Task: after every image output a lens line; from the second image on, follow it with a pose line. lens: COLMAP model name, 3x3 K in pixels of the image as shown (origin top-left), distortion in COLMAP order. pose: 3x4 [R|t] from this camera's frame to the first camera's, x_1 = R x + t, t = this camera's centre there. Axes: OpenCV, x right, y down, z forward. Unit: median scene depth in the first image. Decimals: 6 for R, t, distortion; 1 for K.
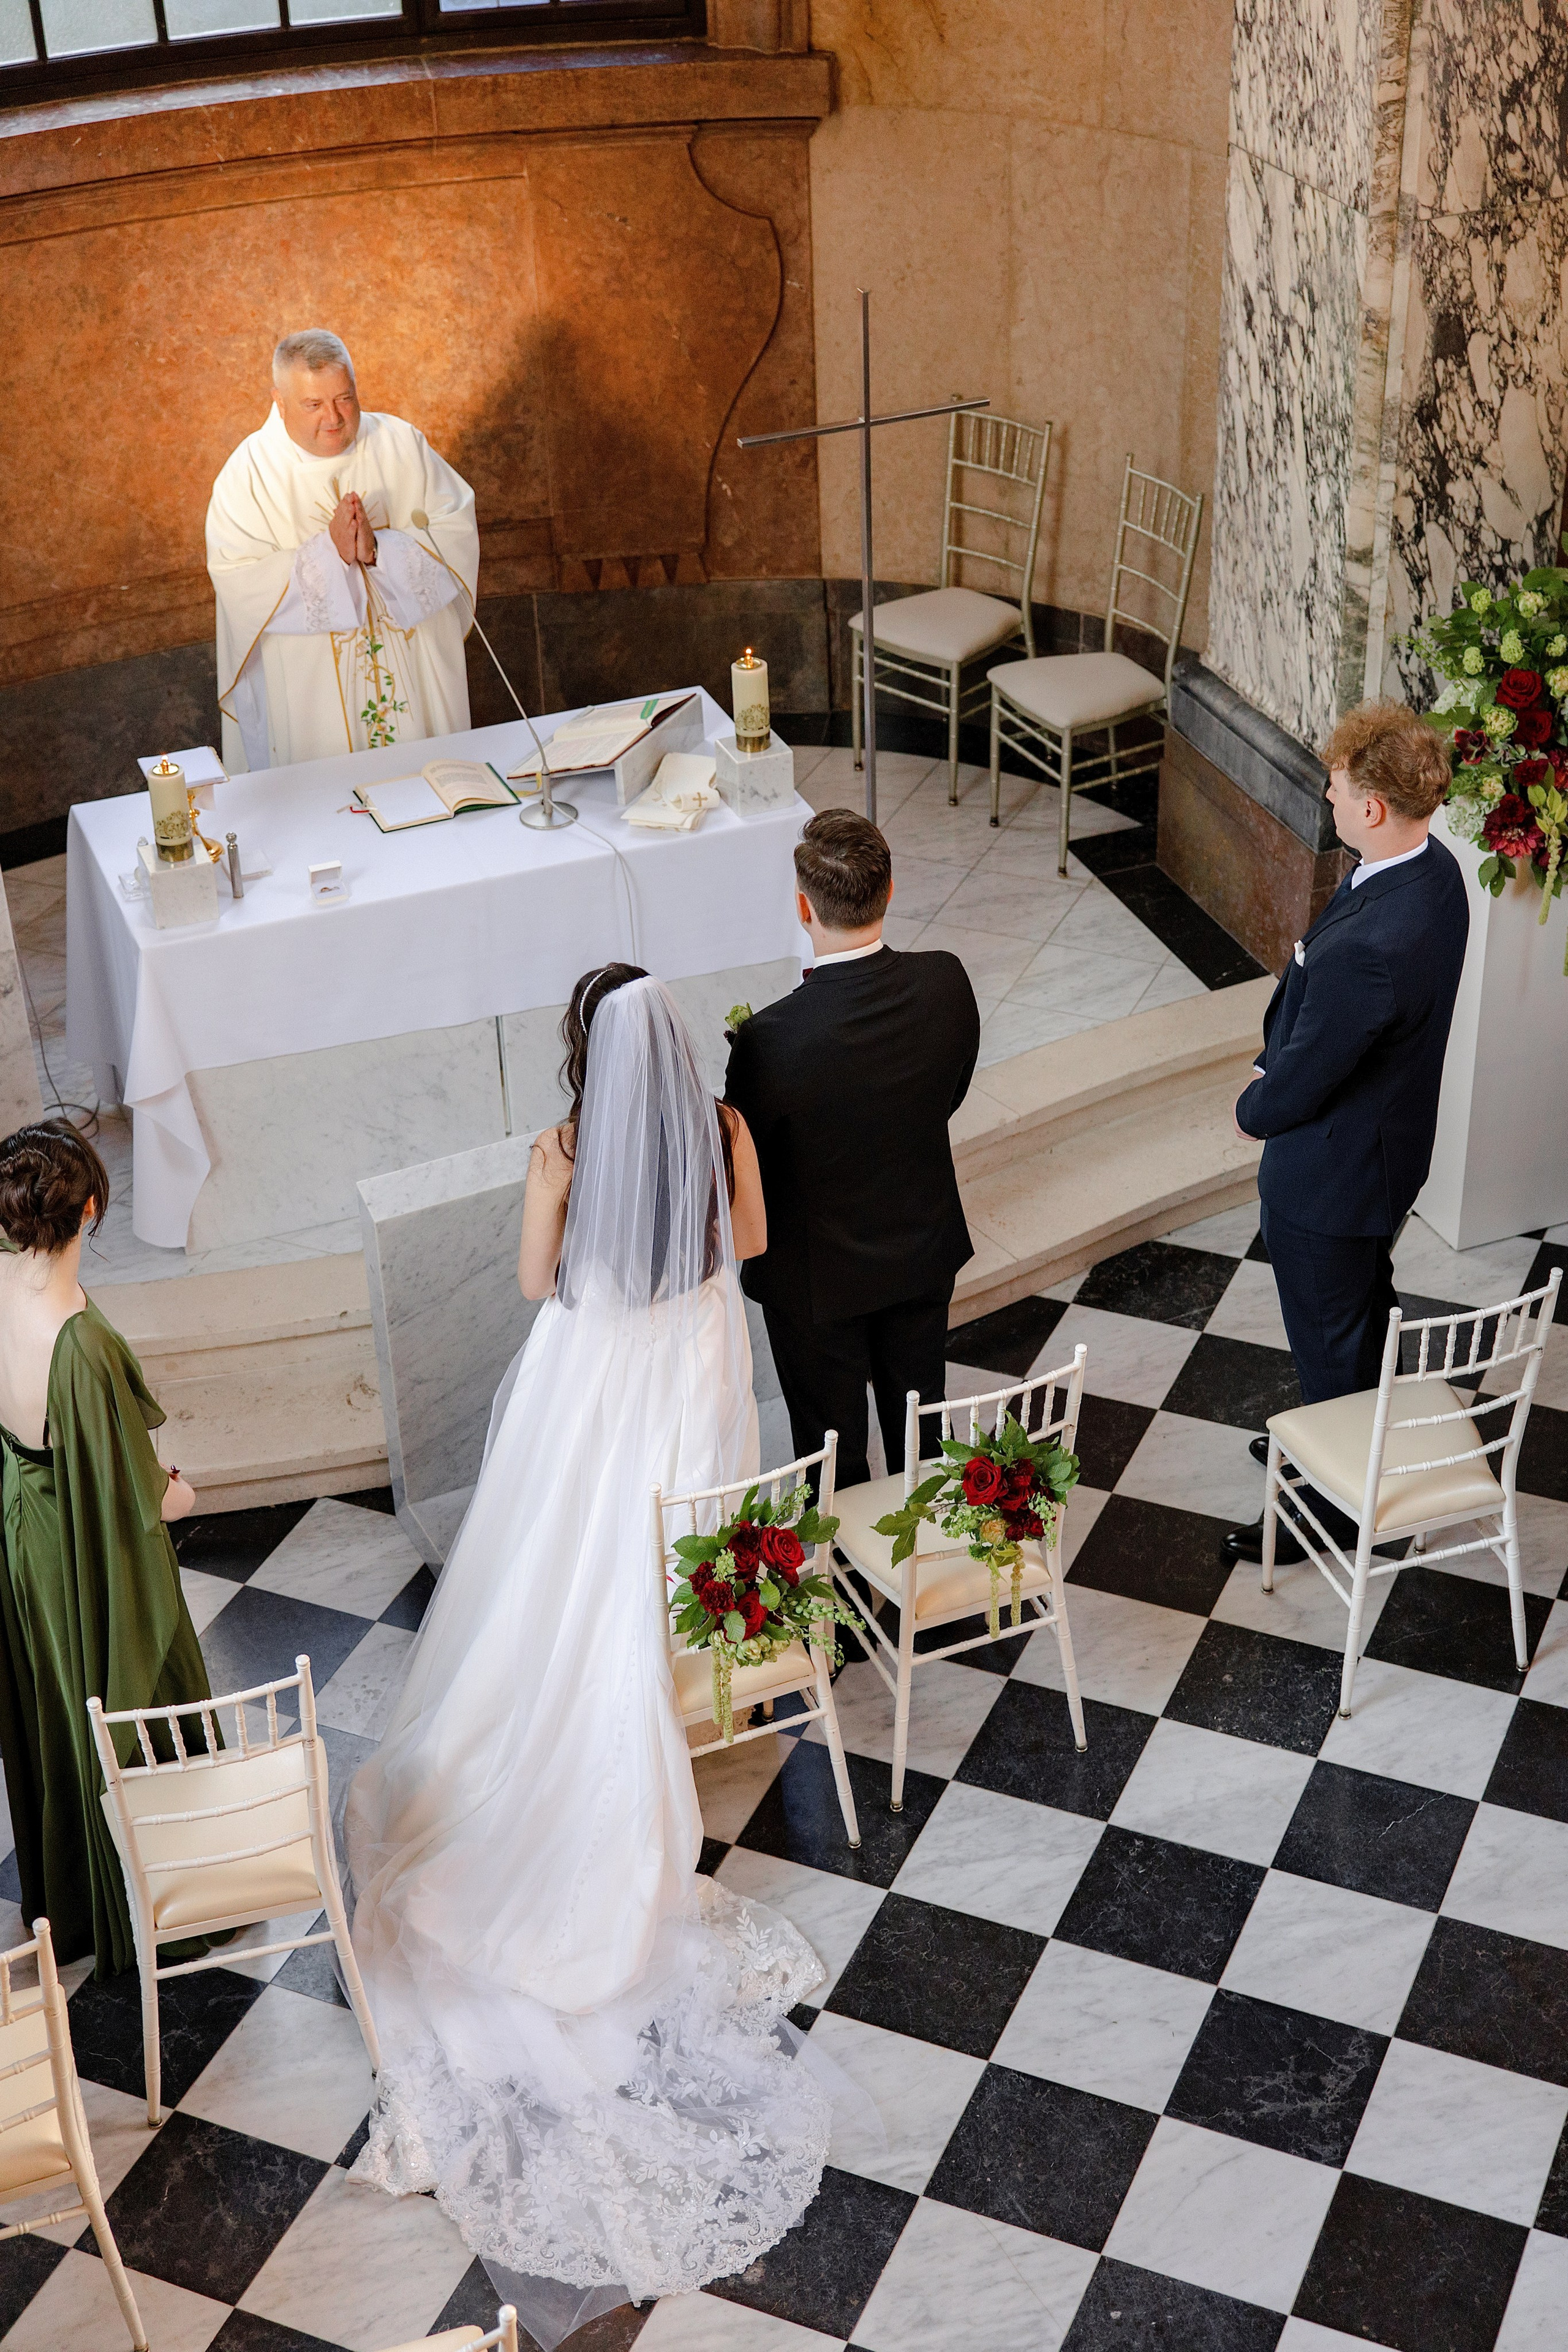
lens RADIAL K [[3375.5, 0, 778.8], [0, 3375.5, 1172.6], [0, 0, 1]] dist [0.023921, 0.014222]
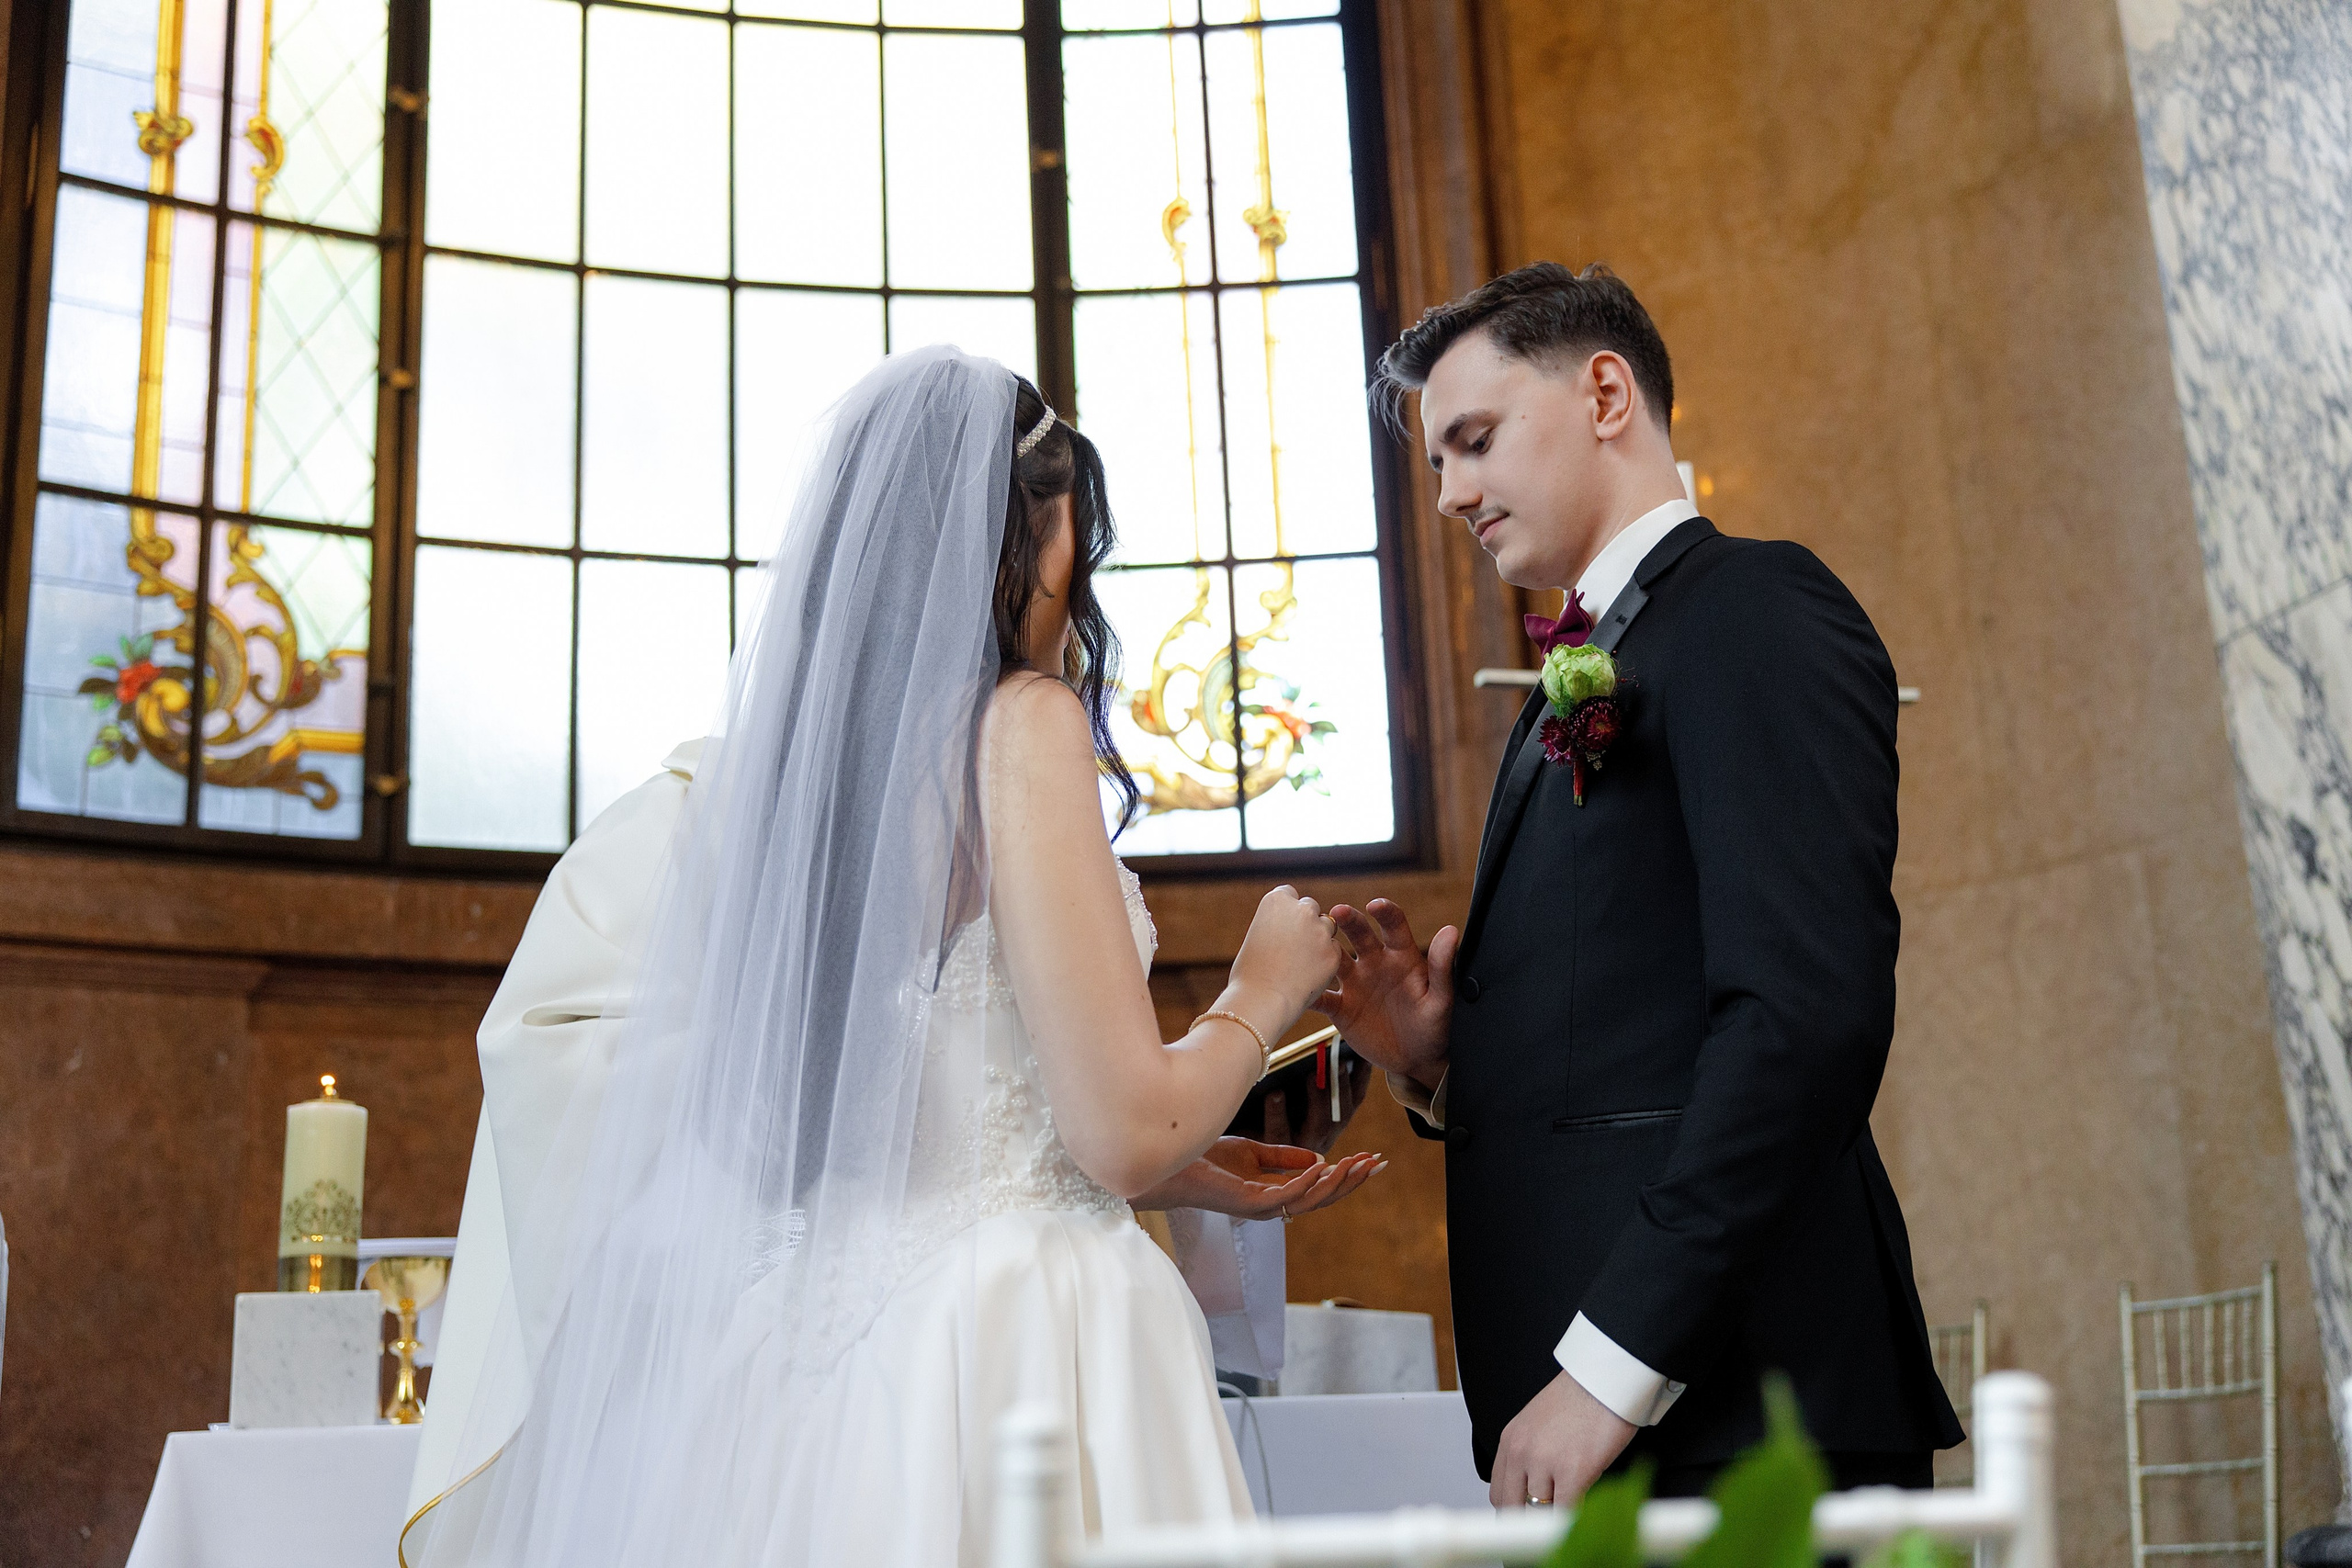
lens RADIAL K [[2766.1, 0, 1176.0], [0, 2766.1, 784.0], [0, 0, 1]] dist [0.011830, 0.015618]
pose [[0.992384, -0.042104, -0.115762, -0.008493], [-0.057199, 0.674801, -0.735780, 0.128446], [0.109095, 0.736798, 0.667254, 0.643947]]
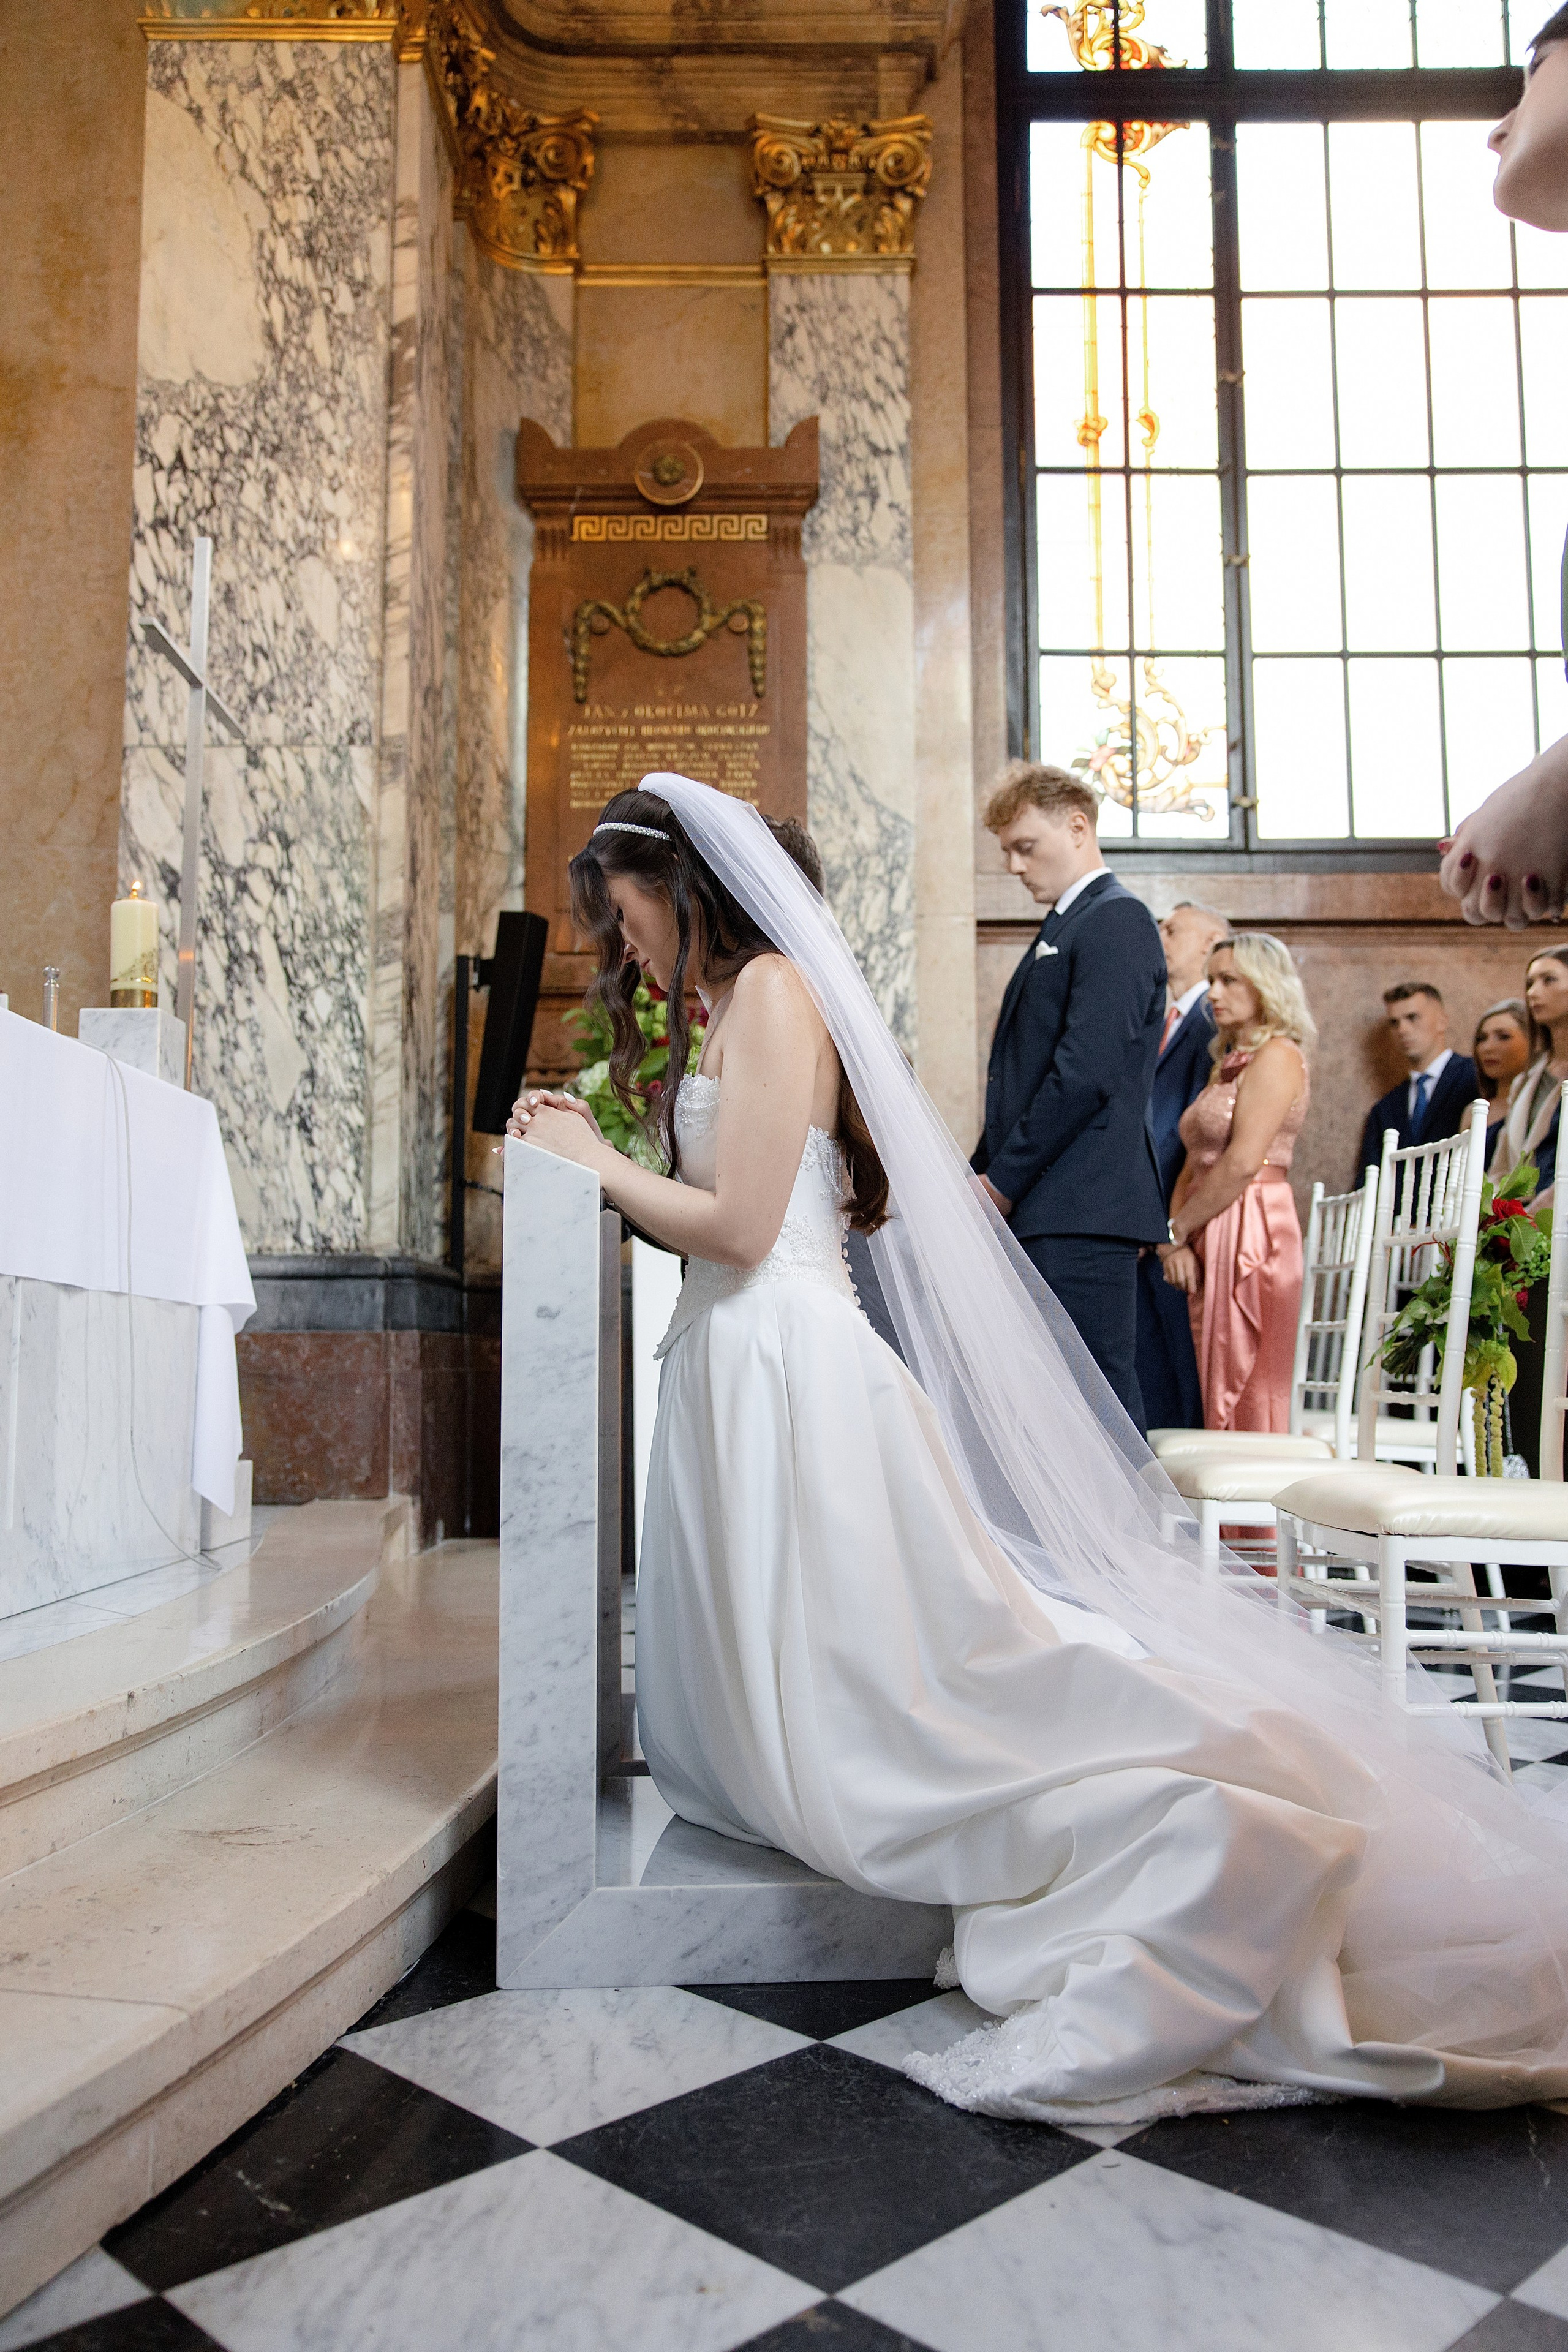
lens RADIAL K [[1768.1, 0, 774.6], [0, 1768.1, 1175.3], [0, 0, 1]] dist [-0.033694, 0.033052]
pose [[0.370800, 0.123438, 0.920473, -0.304765], [0.495560, 0.811936, -0.308513, 0.093550], [-0.785447, 0.570546, 0.239895, 0.786926]]
